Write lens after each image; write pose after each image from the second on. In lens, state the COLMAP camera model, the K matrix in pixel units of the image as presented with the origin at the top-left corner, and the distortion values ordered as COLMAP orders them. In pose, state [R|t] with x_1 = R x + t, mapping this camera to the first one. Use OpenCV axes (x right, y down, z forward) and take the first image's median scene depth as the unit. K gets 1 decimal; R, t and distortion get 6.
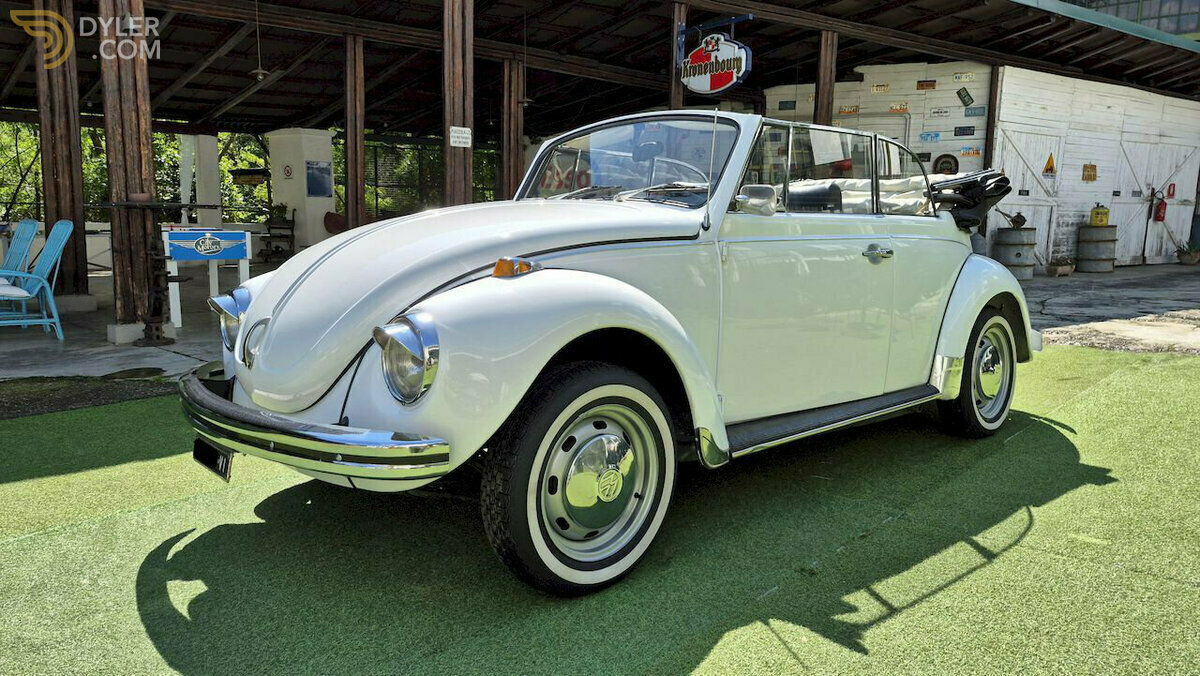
lens RADIAL K [[845.9, 0, 589.6], [0, 845.9, 337.6], [0, 0, 1]] dist [0.097817, -0.127055]
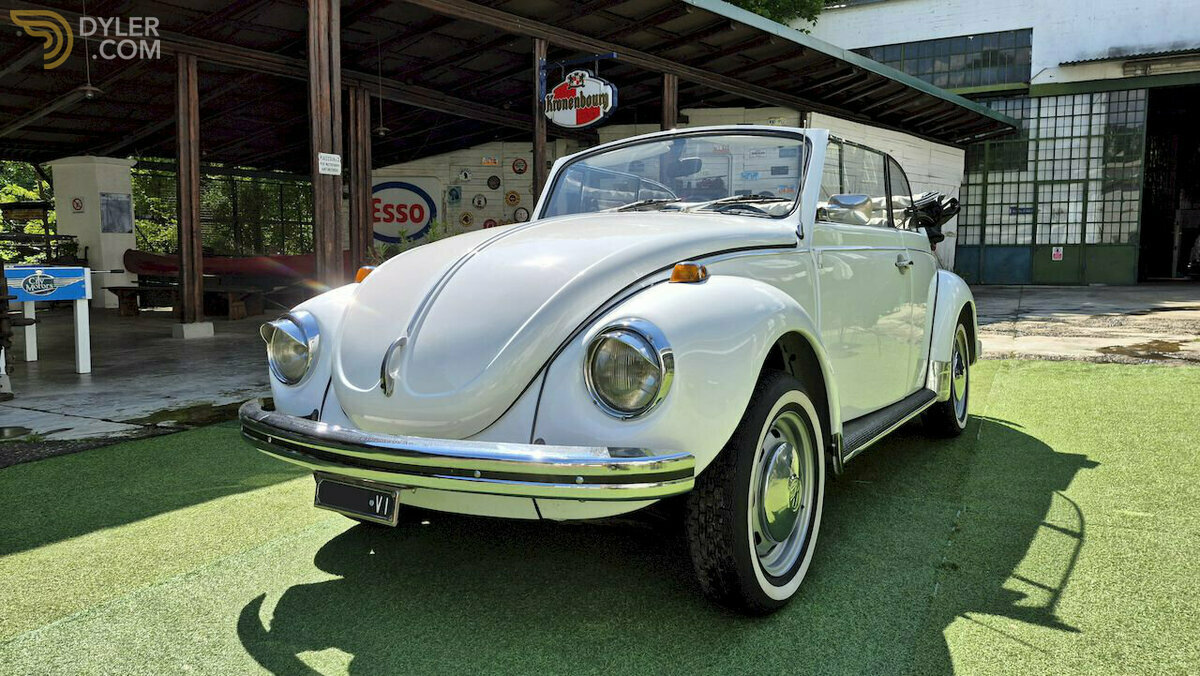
lens RADIAL K [[845.9, 0, 589.6], [0, 845.9, 337.6], [0, 0, 1]] dist [0.097817, -0.127055]
pose [[0.967859, -0.036414, 0.248842, -0.117790], [0.047778, 0.998066, -0.039779, 0.006161], [-0.246913, 0.050390, 0.967727, 0.028513]]
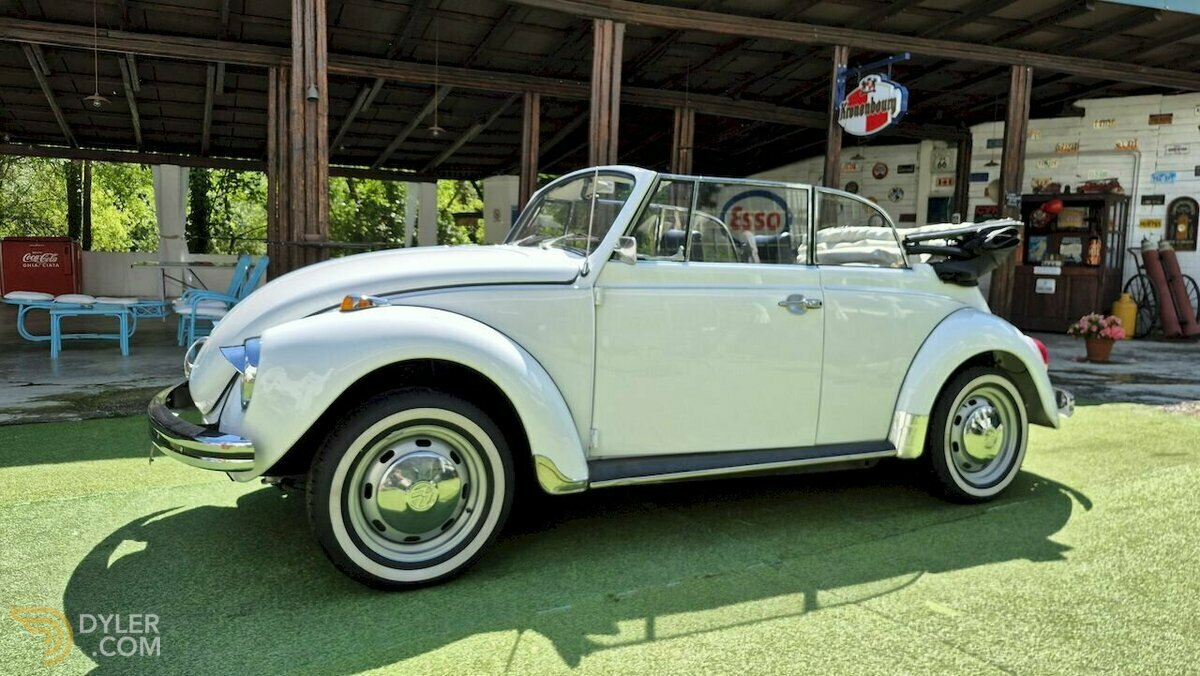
lens RADIAL K [[854.3, 0, 593.7], [0, 854.3, 337.8], [0, 0, 1]] dist [0.095006, -0.136912]
pose [[0.957419, 0.044286, -0.285286, 0.151934], [-0.057496, 0.997619, -0.038093, -0.002181], [0.282920, 0.052874, 0.957685, -0.014774]]
